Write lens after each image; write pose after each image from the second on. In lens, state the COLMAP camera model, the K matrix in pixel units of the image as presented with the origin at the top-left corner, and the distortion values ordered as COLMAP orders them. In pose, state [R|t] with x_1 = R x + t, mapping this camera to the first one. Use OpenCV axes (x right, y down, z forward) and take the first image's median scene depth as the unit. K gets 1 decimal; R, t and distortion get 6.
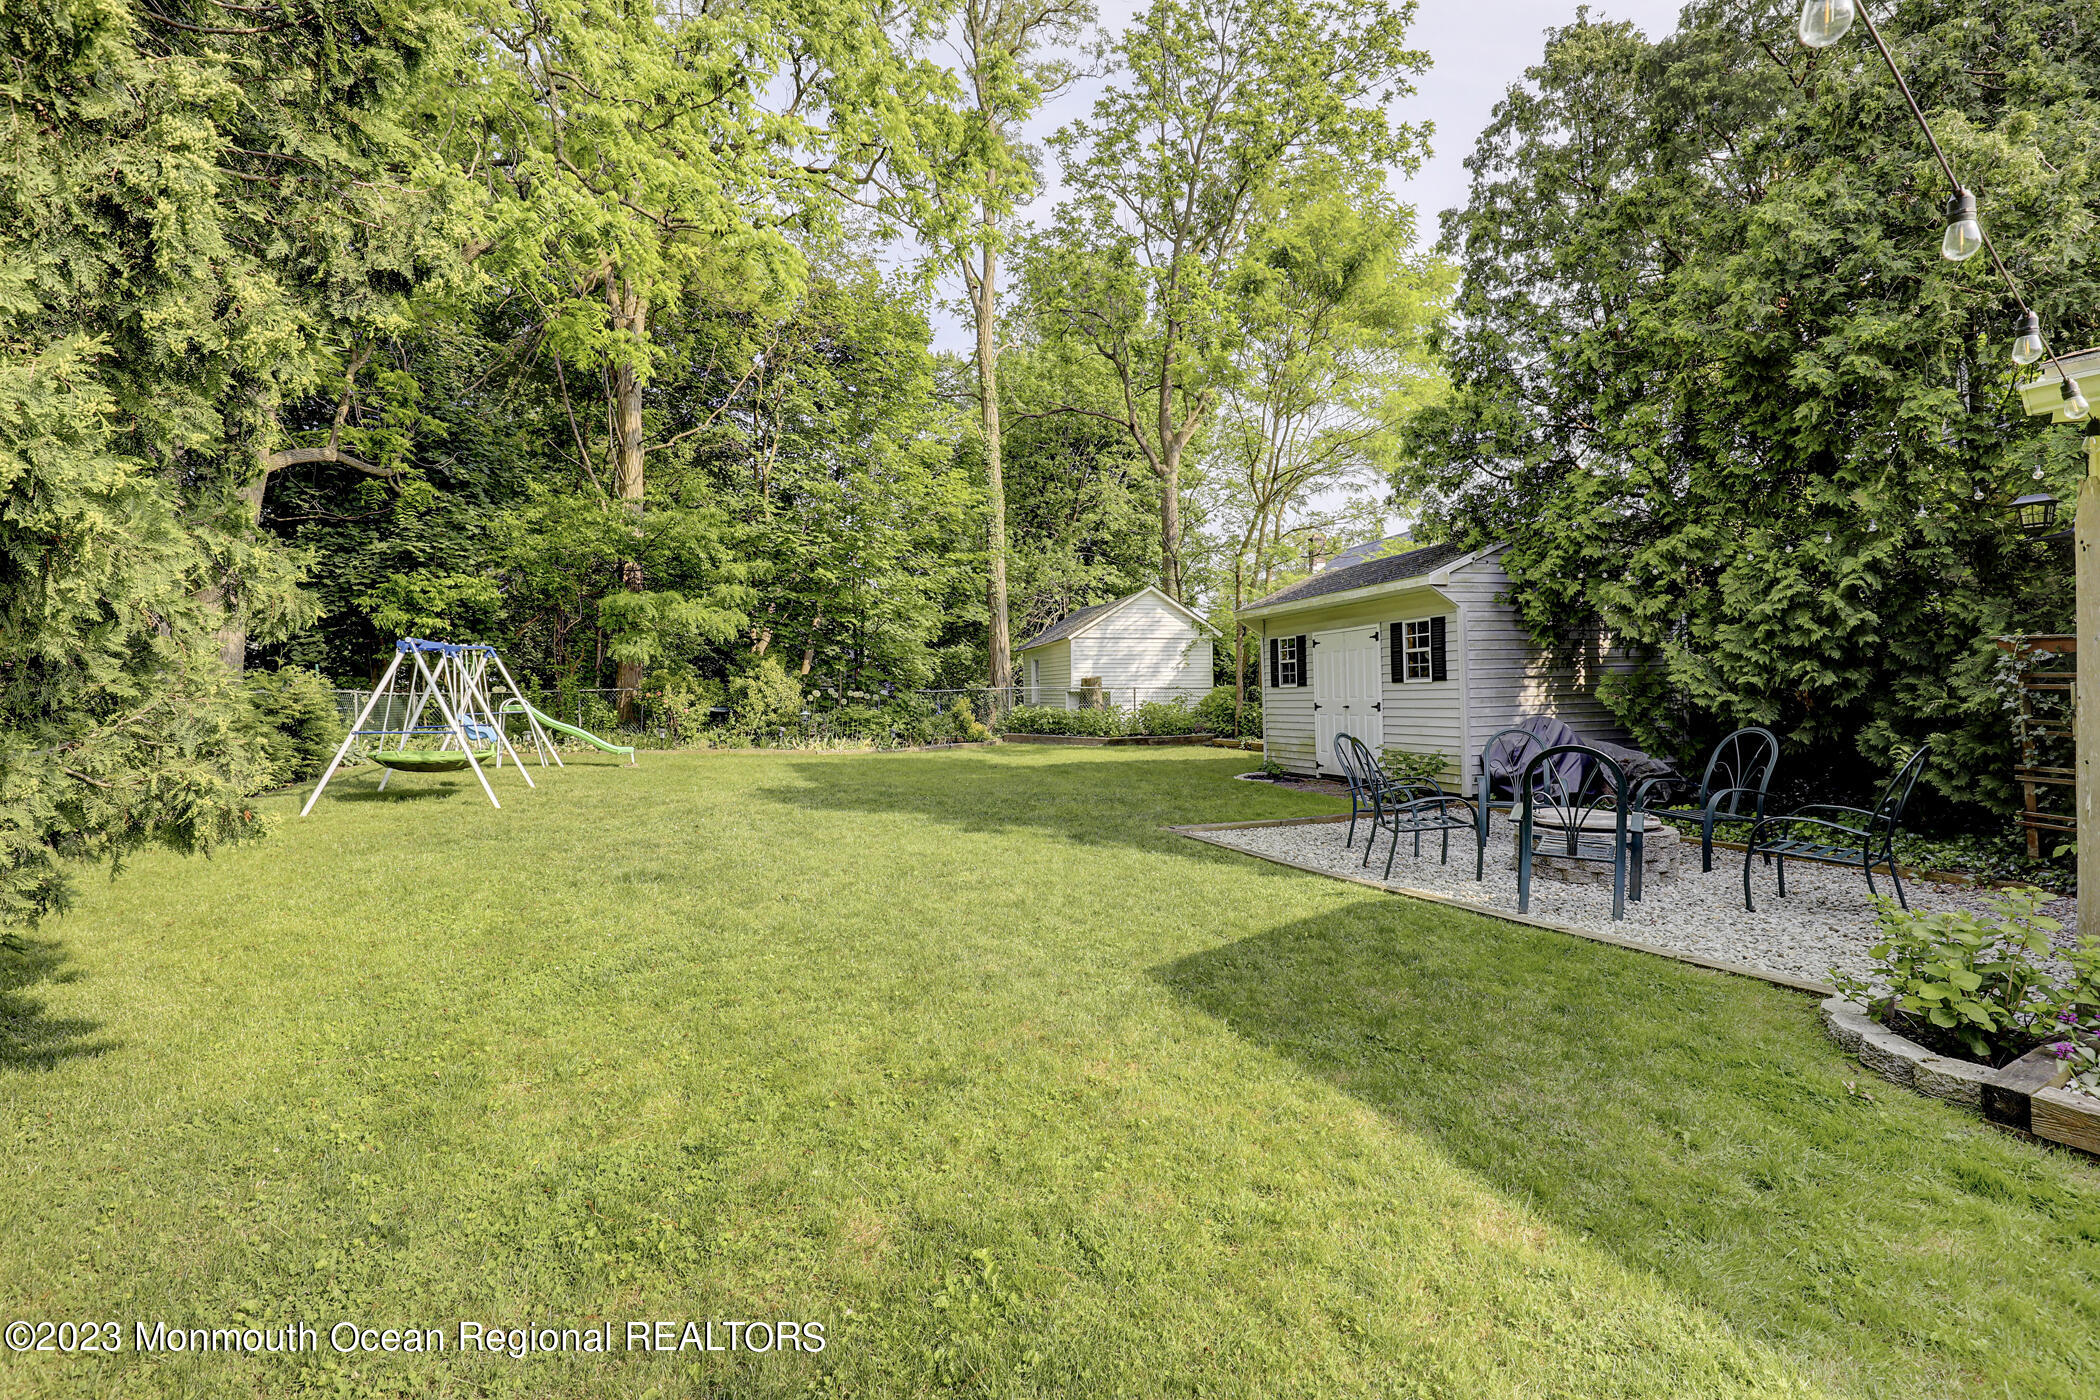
lens RADIAL K [[958.0, 0, 1052.8], [0, 958.0, 698.9], [0, 0, 1]] dist [-0.032696, 0.000378]
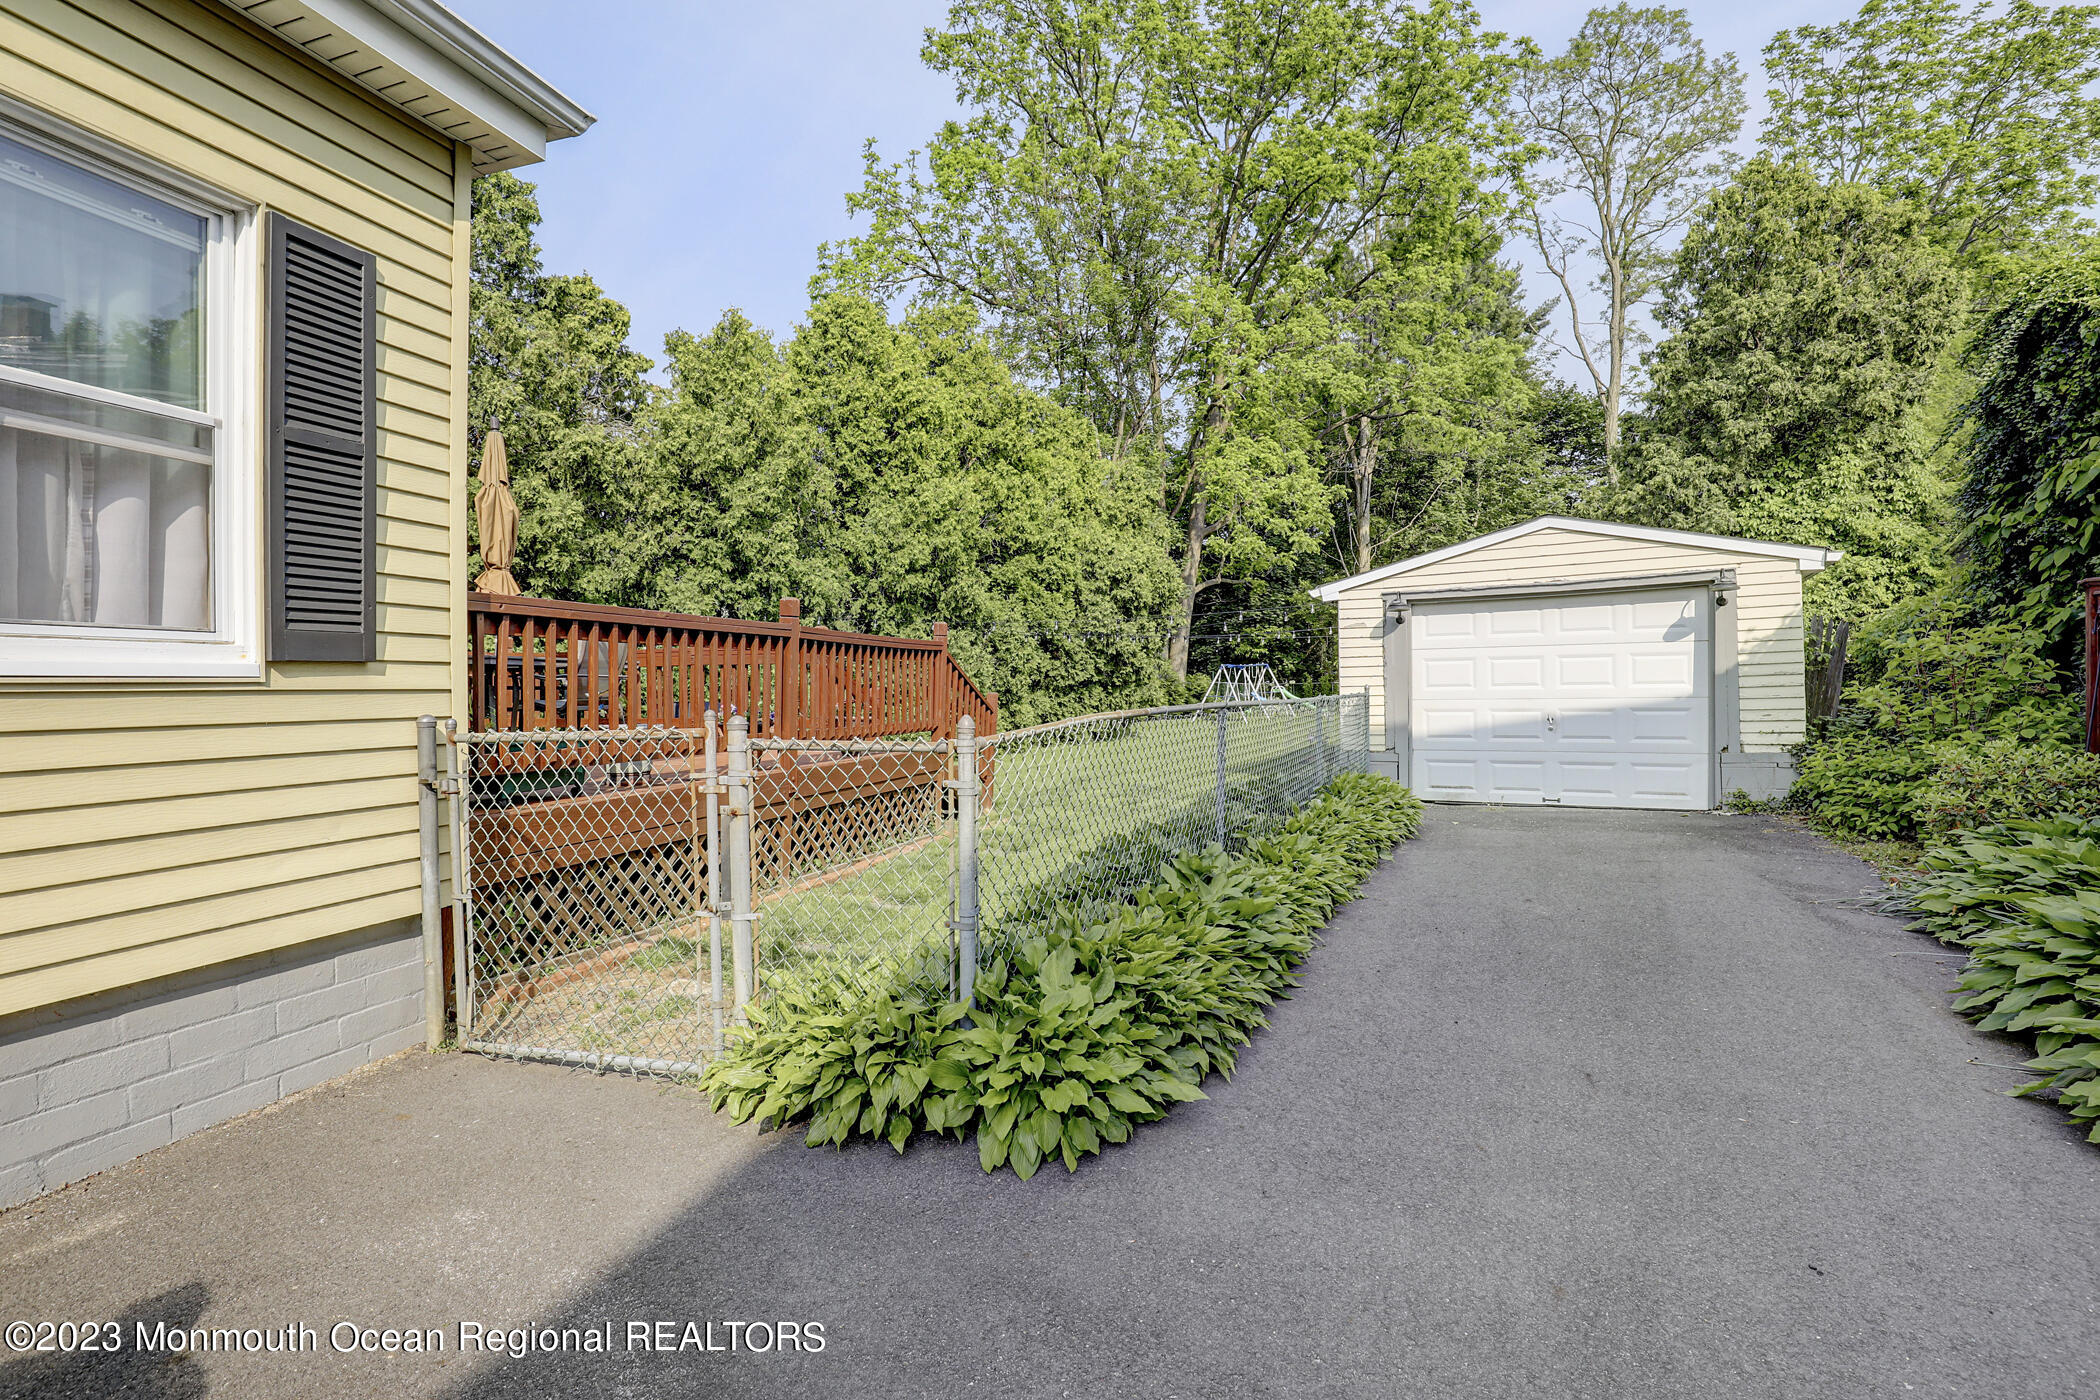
lens RADIAL K [[946.7, 0, 1018.1], [0, 946.7, 689.6], [0, 0, 1]] dist [-0.033884, 0.000128]
pose [[0.603266, 0.009859, -0.797479, 0.614736], [-0.012472, 0.999918, 0.002928, 0.005790], [0.797442, 0.008180, 0.603340, -0.618777]]
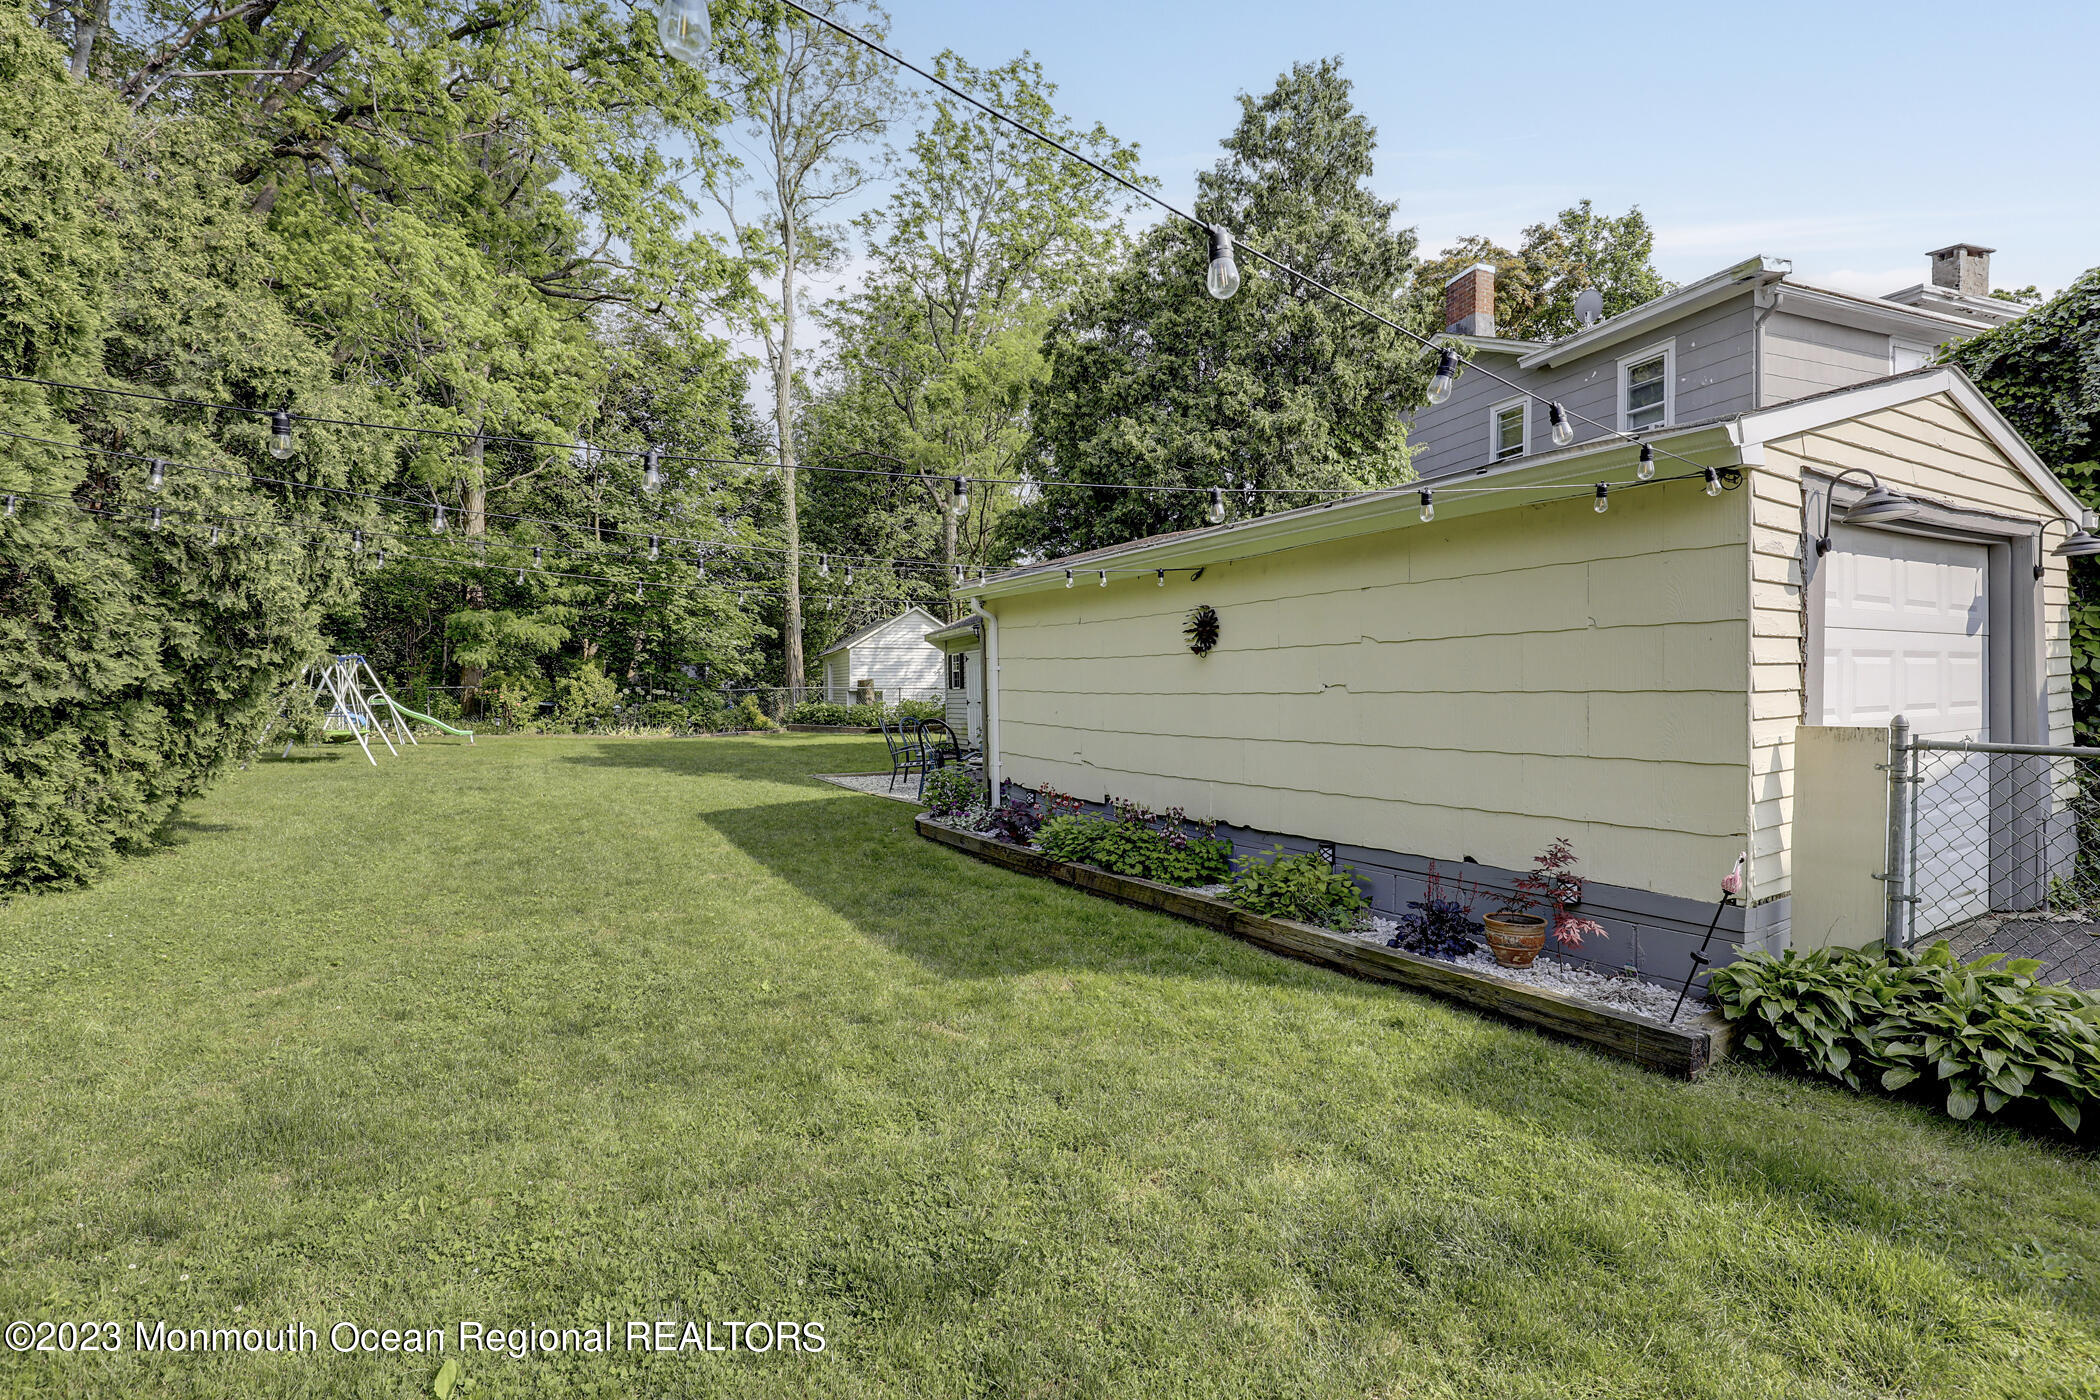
lens RADIAL K [[958.0, 0, 1052.8], [0, 958.0, 698.9], [0, 0, 1]] dist [-0.032696, 0.000378]
pose [[0.991917, 0.004909, 0.126794, 0.152166], [-0.005013, 0.999987, 0.000502, 0.000813], [-0.126790, -0.001134, 0.991929, -0.323009]]
